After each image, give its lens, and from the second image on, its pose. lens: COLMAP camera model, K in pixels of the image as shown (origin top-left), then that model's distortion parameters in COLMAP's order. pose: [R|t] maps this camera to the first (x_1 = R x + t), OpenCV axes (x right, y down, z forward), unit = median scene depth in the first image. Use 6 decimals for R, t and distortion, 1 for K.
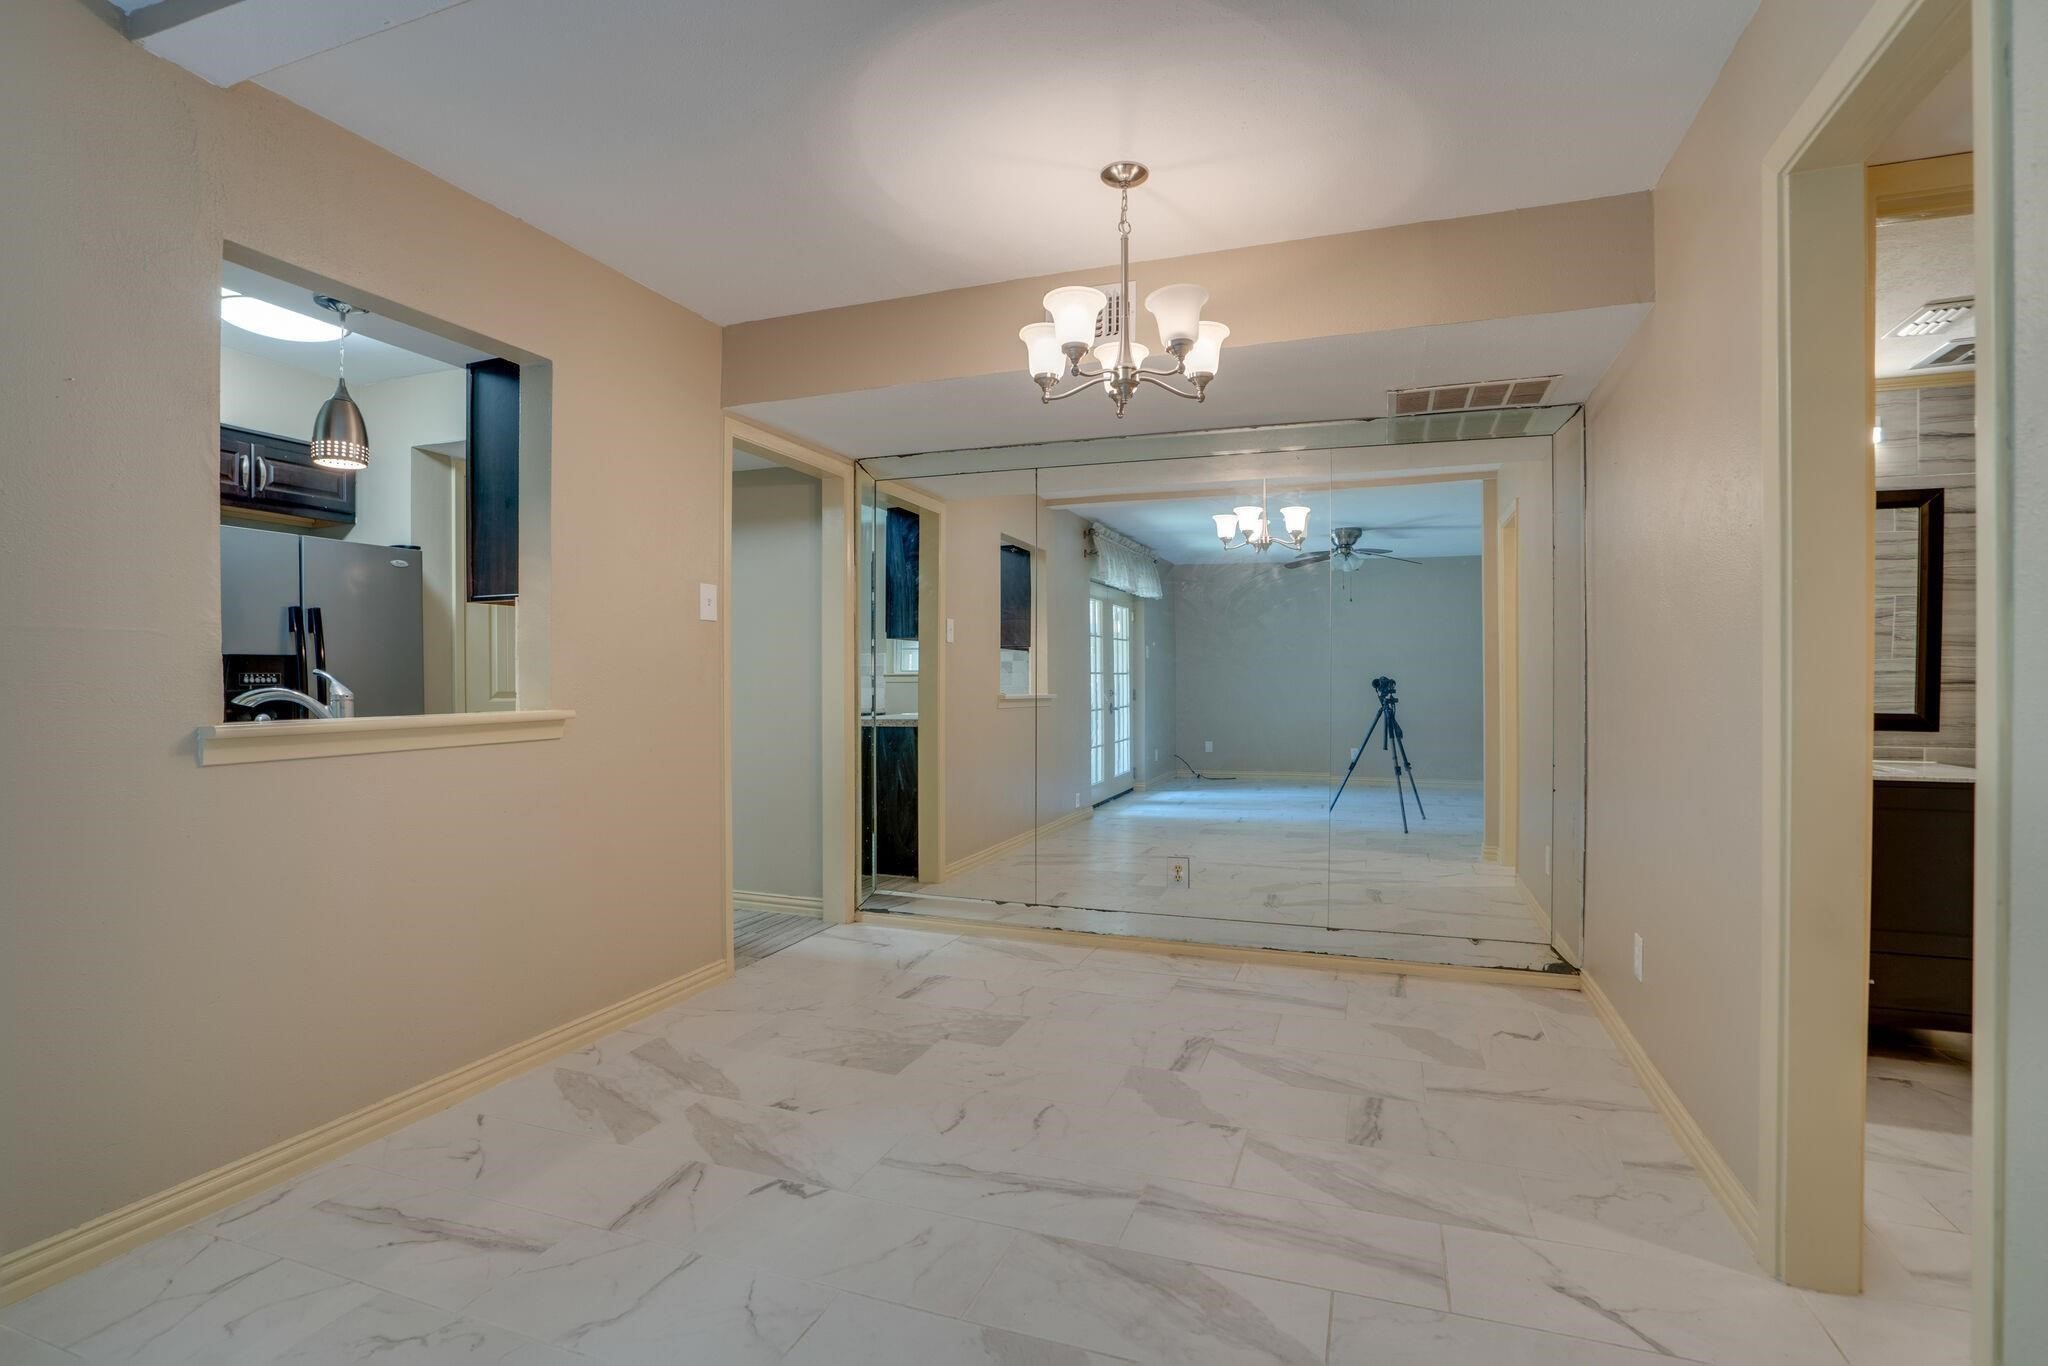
lens RADIAL K [[970.2, 0, 1022.5], [0, 970.2, 690.0], [0, 0, 1]] dist [-0.063596, 0.025492]
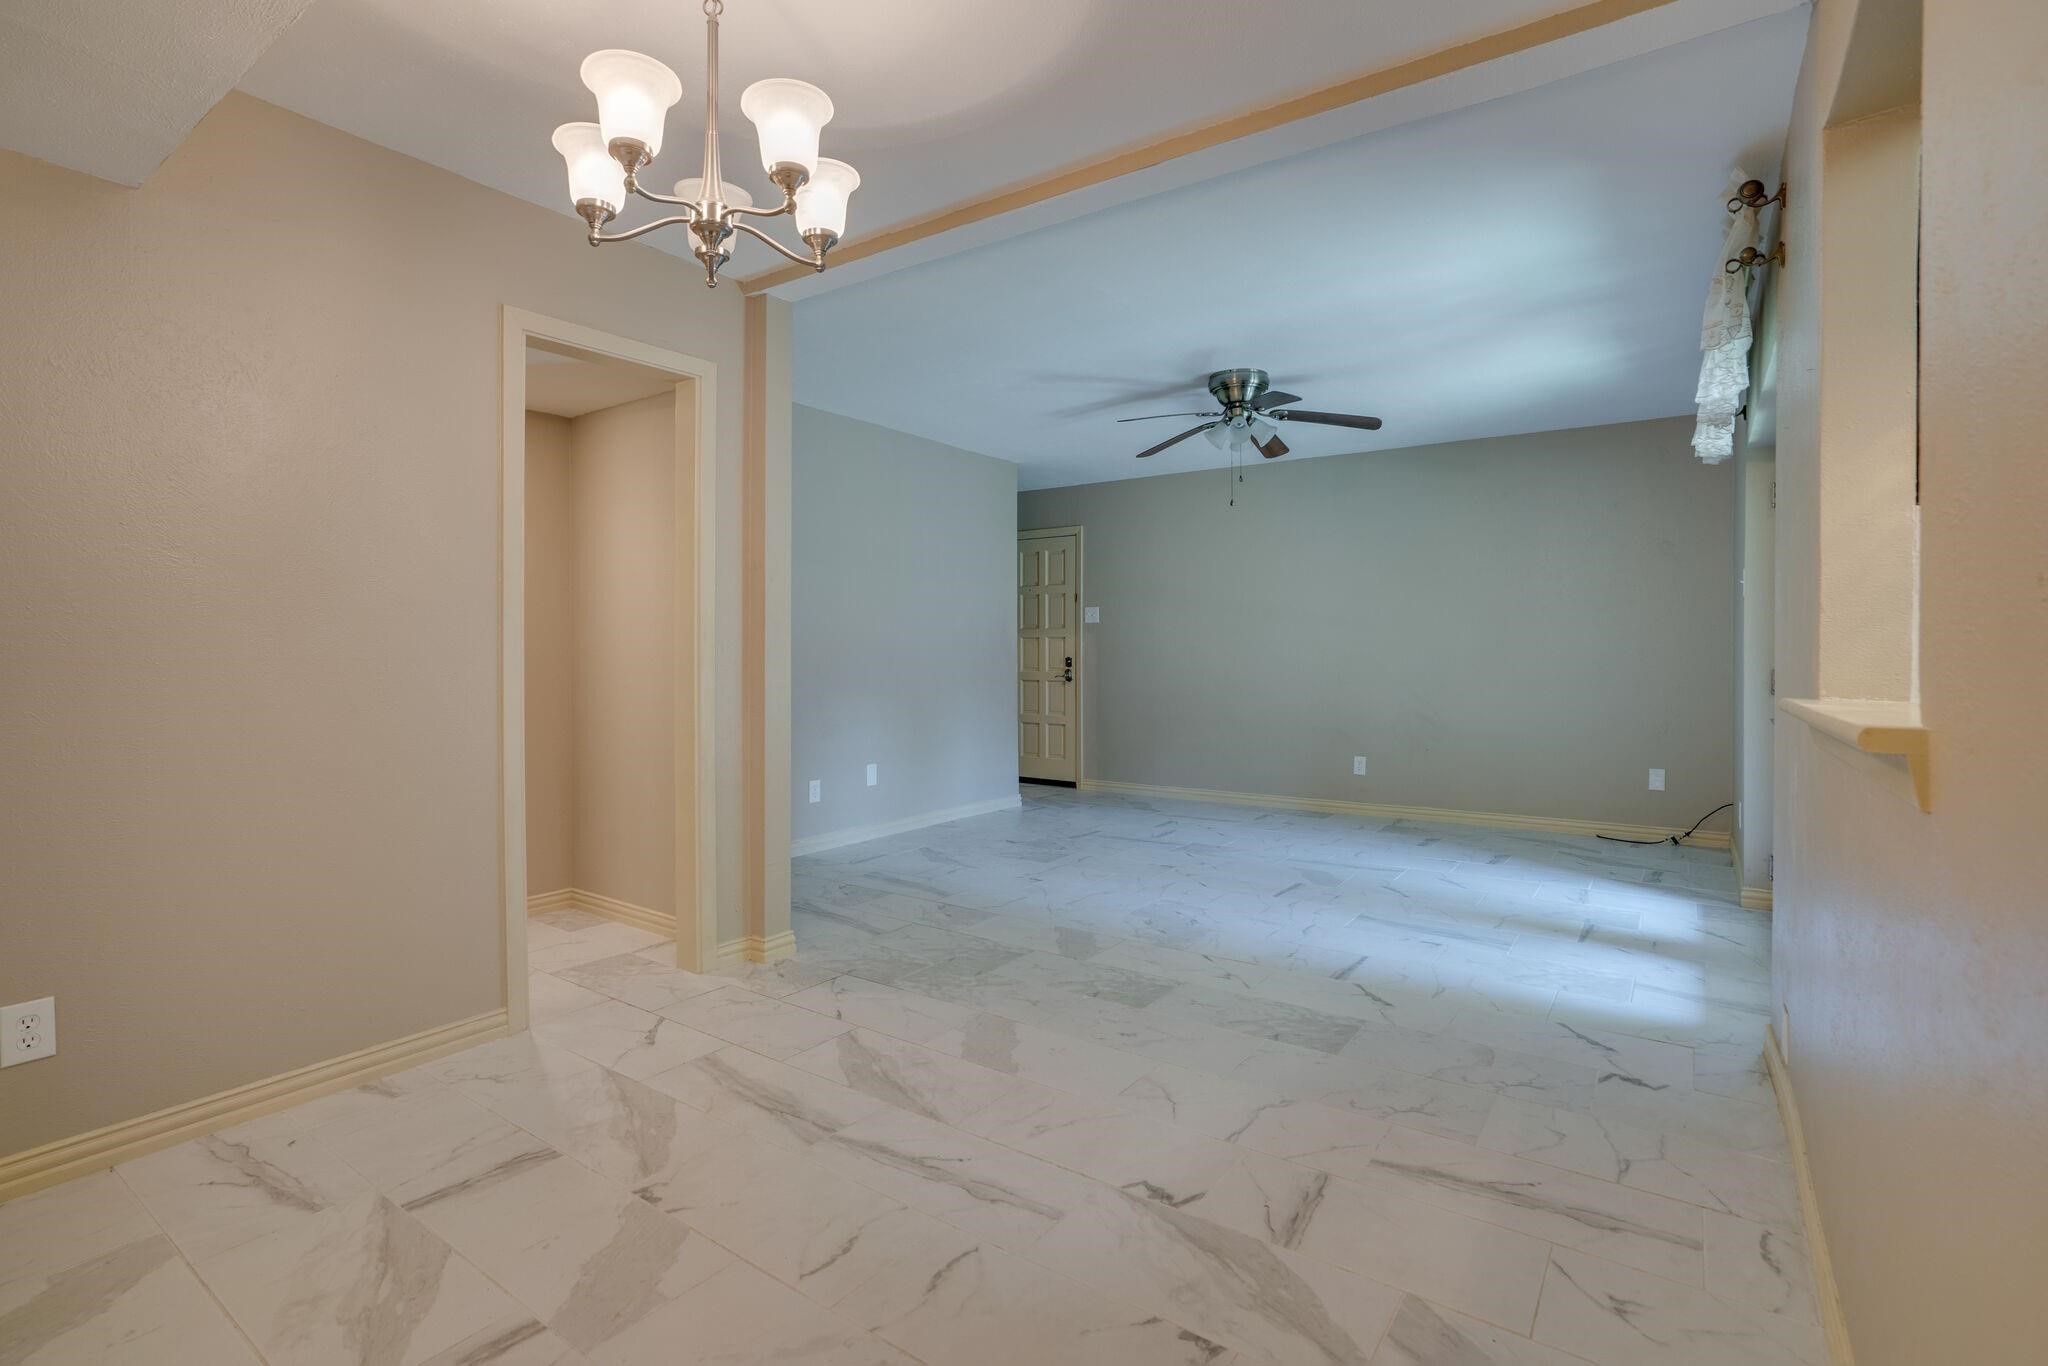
lens RADIAL K [[960.9, 0, 1023.8], [0, 960.9, 657.4], [0, 0, 1]] dist [-0.054783, 0.029739]
pose [[-0.965584, -0.000262, 0.260091, -0.213341], [0.003205, 0.999912, 0.012909, -0.009865], [-0.260071, 0.013298, -0.965498, 1.159742]]
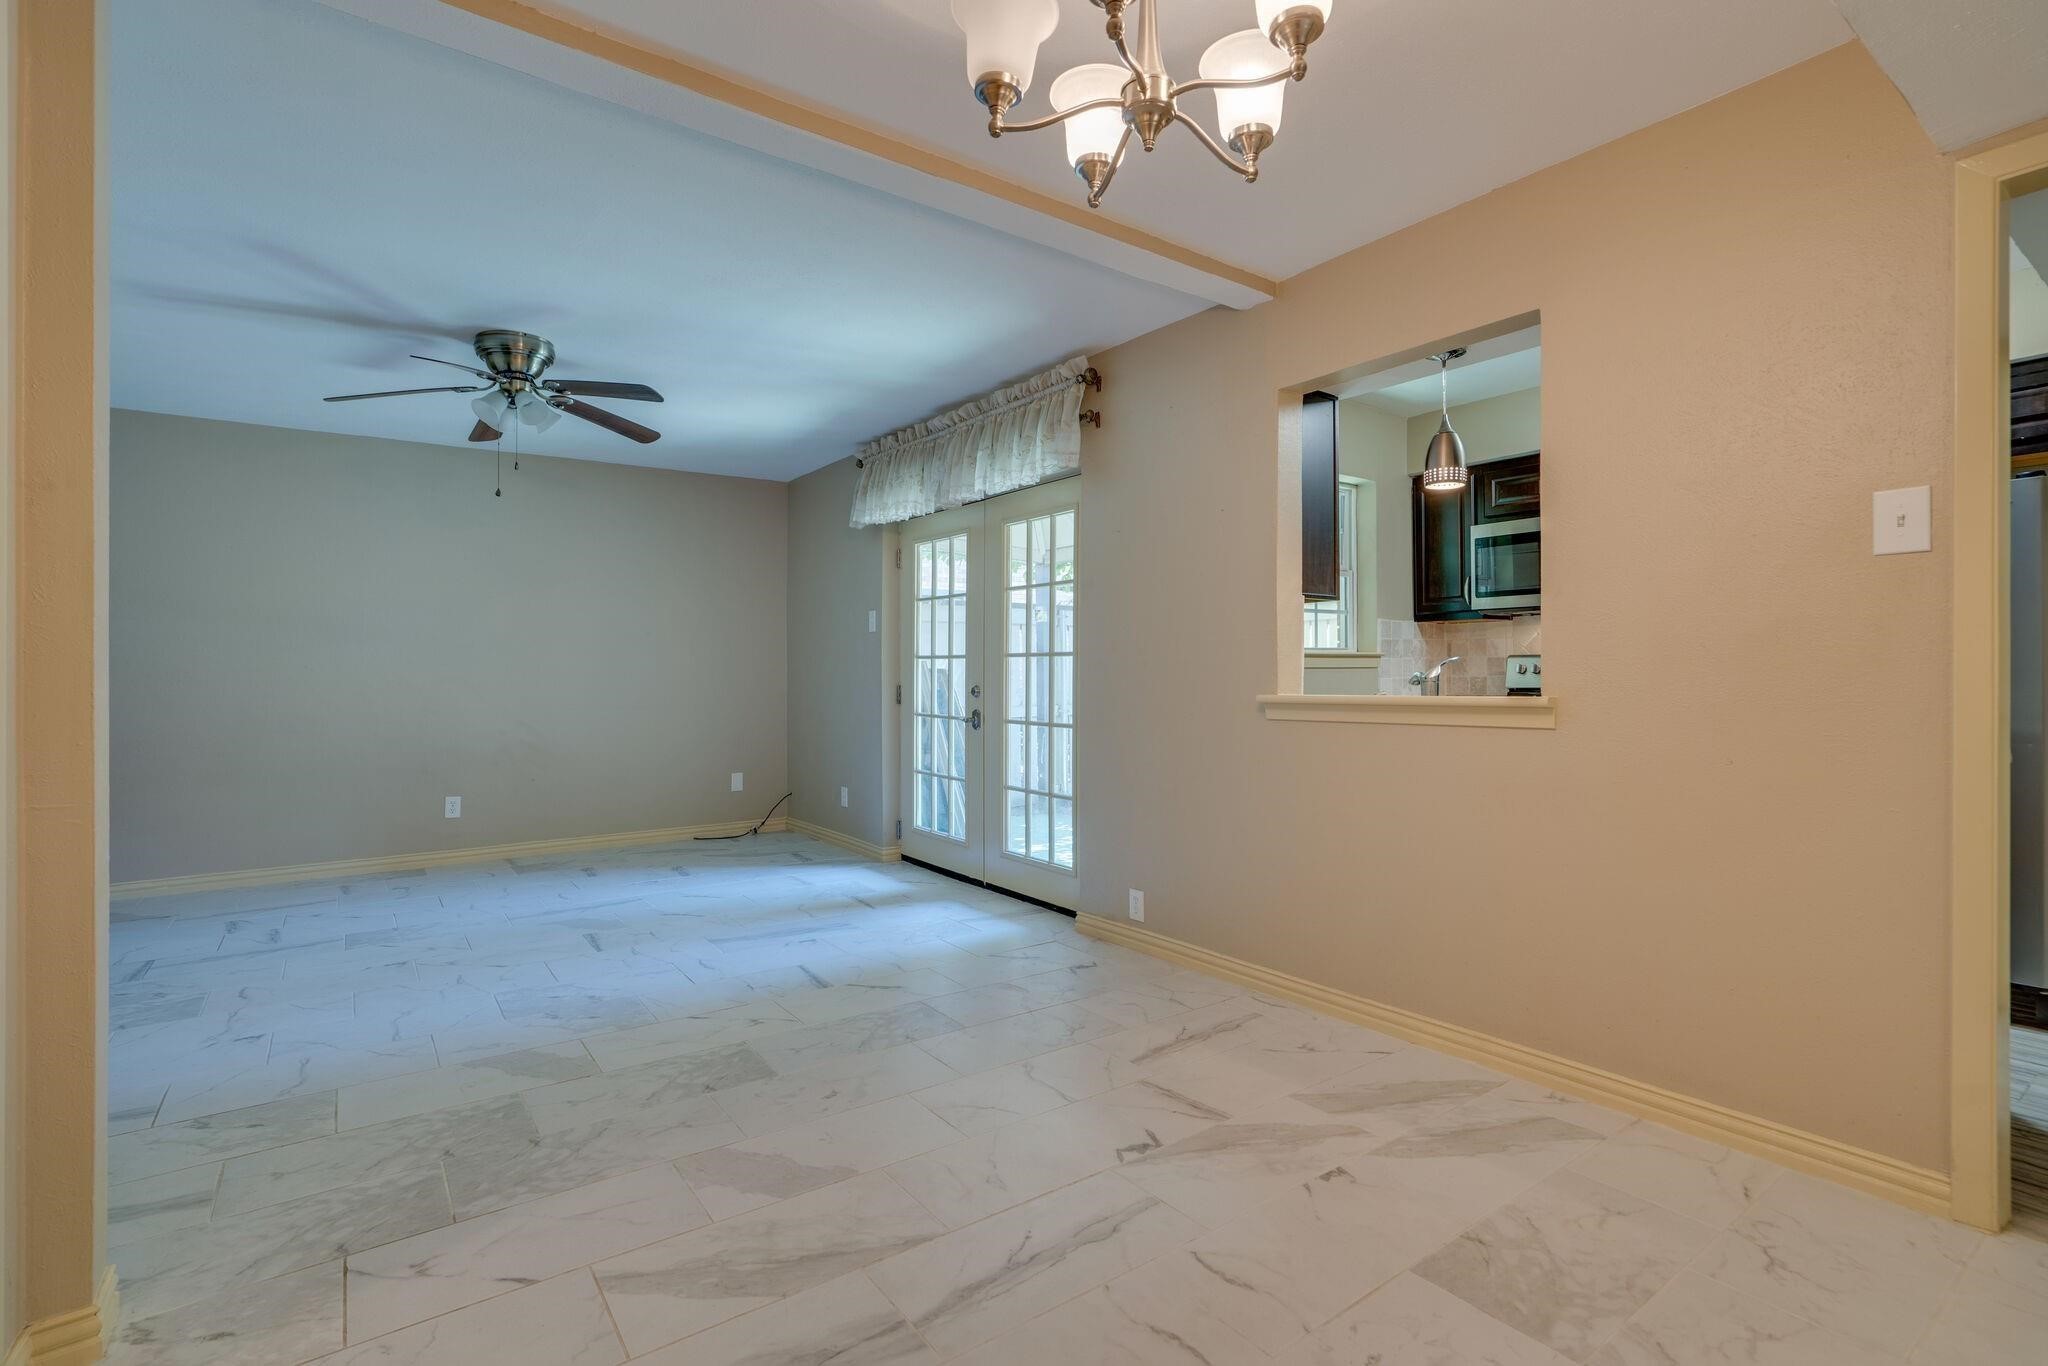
lens RADIAL K [[961.3, 0, 1024.0], [0, 961.3, 683.0], [0, 0, 1]] dist [-0.054297, 0.029617]
pose [[-0.557740, 0.013914, -0.829899, 0.417868], [0.002622, 0.999884, 0.015003, -0.004161], [0.830012, 0.006192, -0.557712, 0.889168]]
